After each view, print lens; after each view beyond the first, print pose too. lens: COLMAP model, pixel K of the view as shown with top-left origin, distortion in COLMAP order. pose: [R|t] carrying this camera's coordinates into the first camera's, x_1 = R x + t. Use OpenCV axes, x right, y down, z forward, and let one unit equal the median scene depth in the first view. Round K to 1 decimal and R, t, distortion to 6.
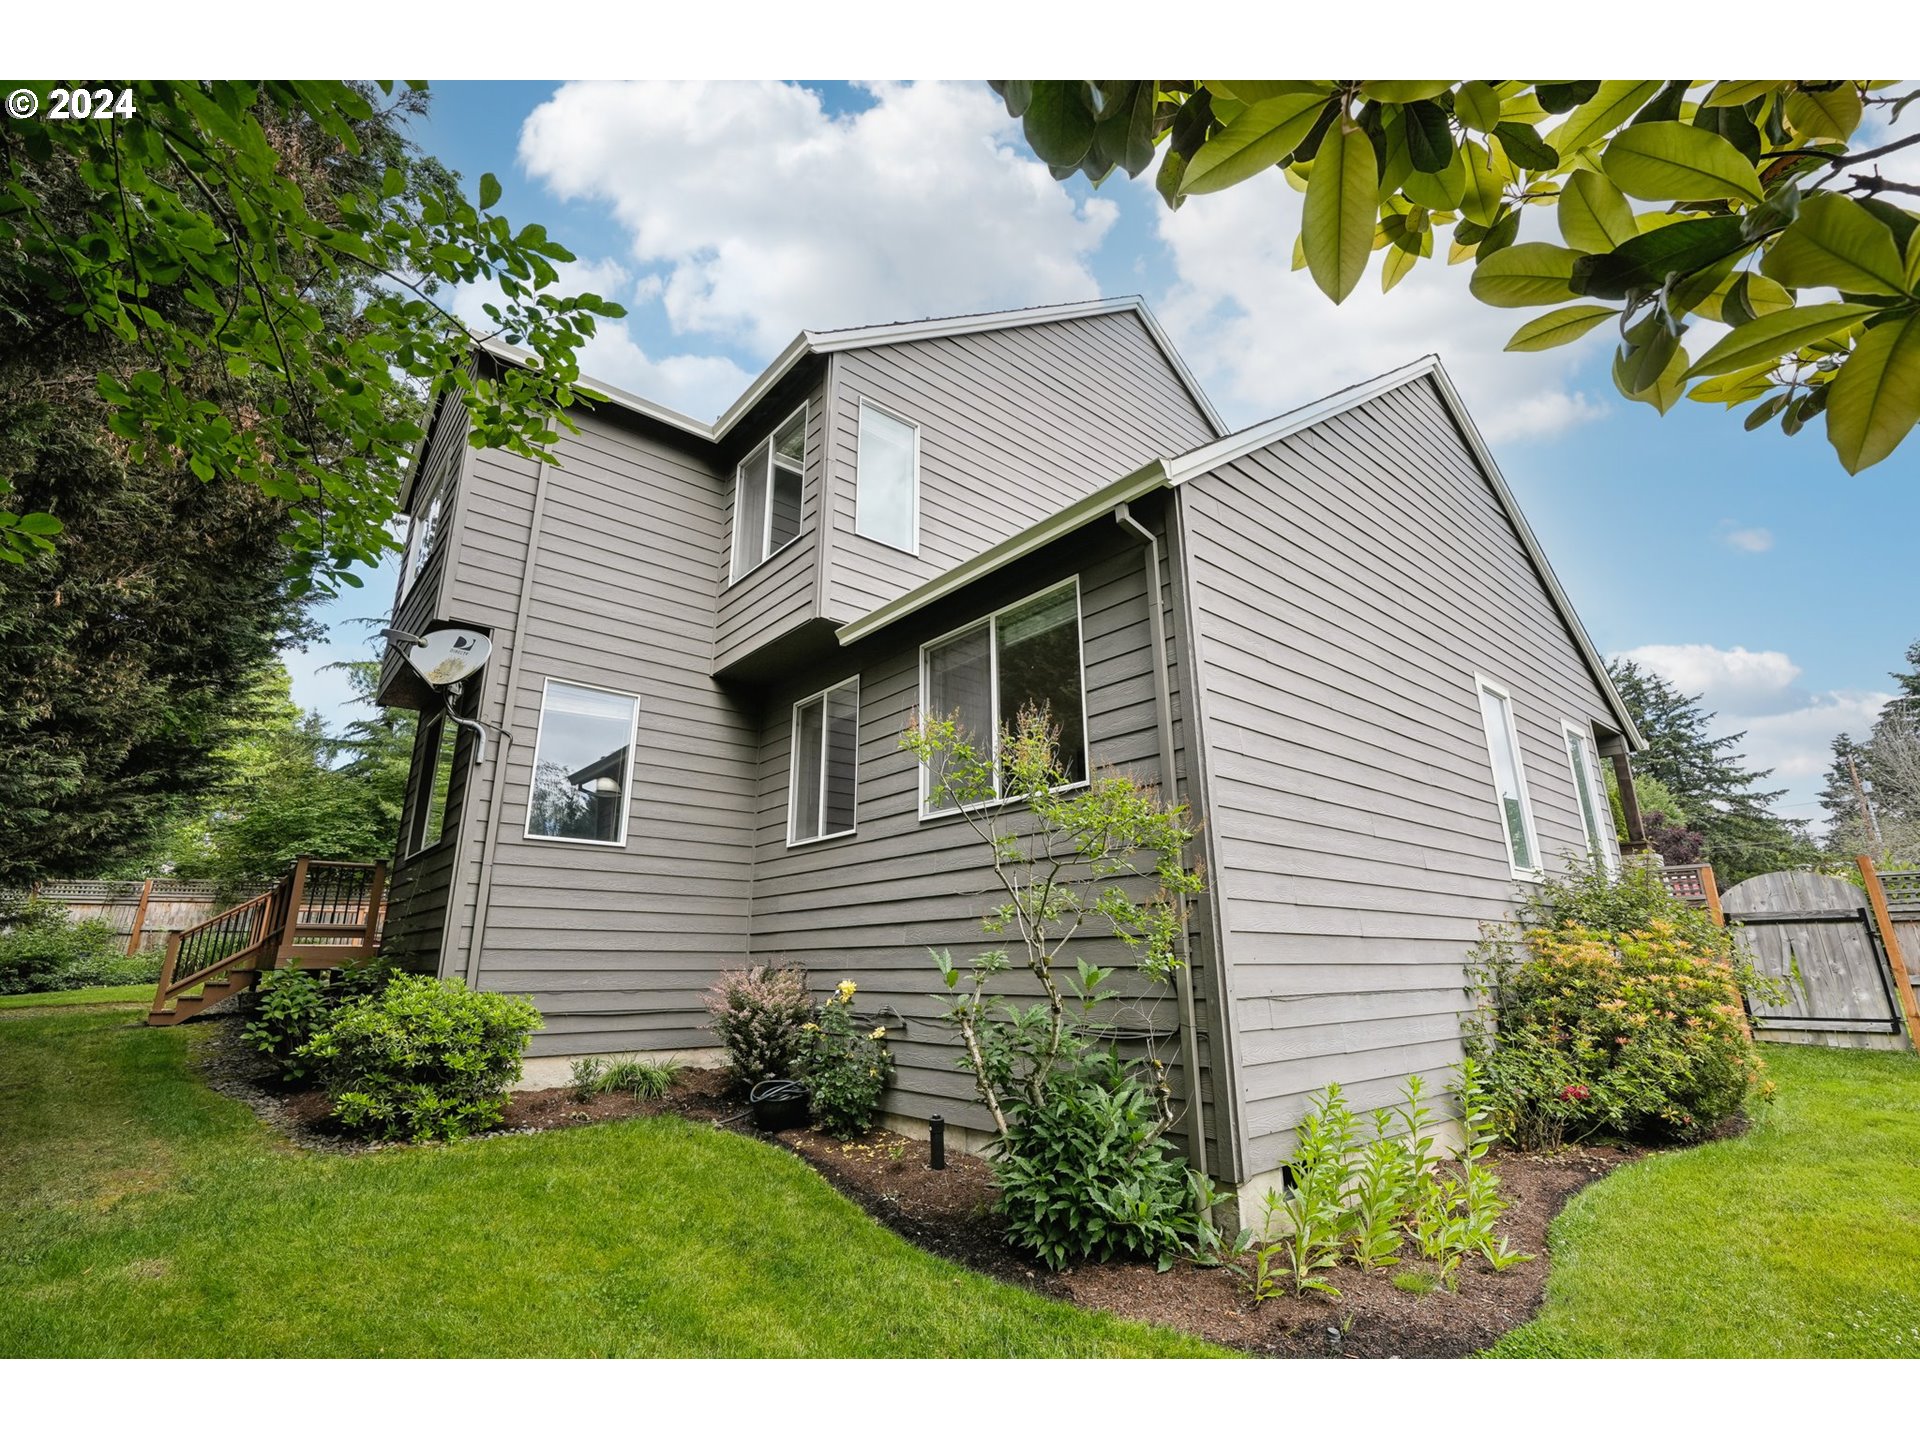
lens RADIAL K [[861.2, 0, 960.2], [0, 861.2, 725.3], [0, 0, 1]] dist [-0.016571, 0.007857]
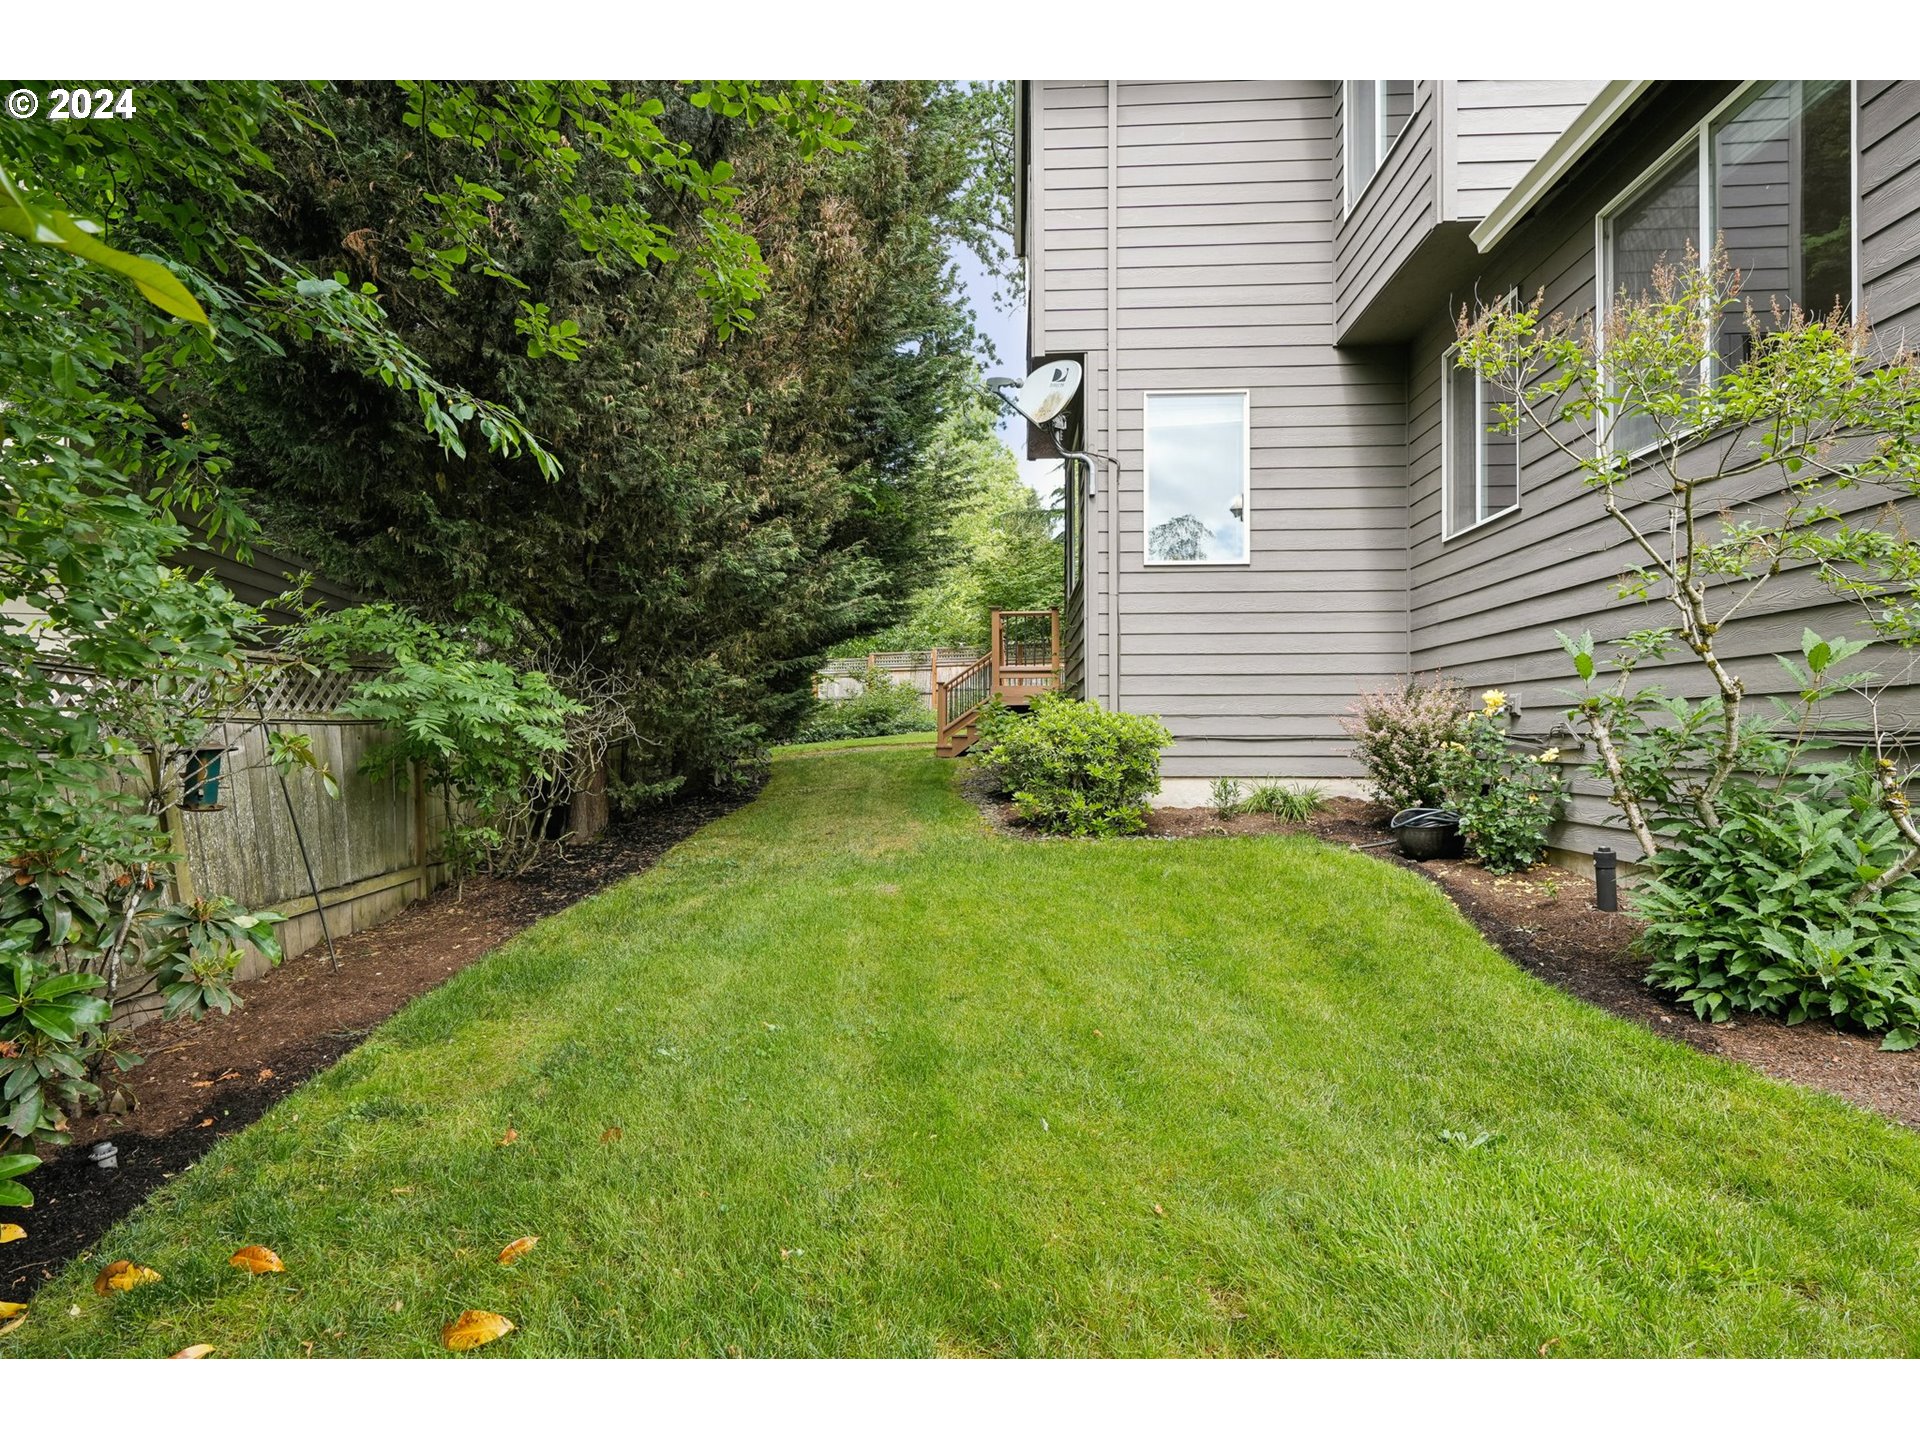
lens RADIAL K [[1004.9, 0, 948.7], [0, 1004.9, 724.8], [0, 0, 1]] dist [0.000755, 0.001073]
pose [[0.726548, -0.002127, -0.687112, 0.138099], [0.188112, 0.962406, 0.195929, 0.046790], [0.660864, -0.271606, 0.699635, -0.000580]]
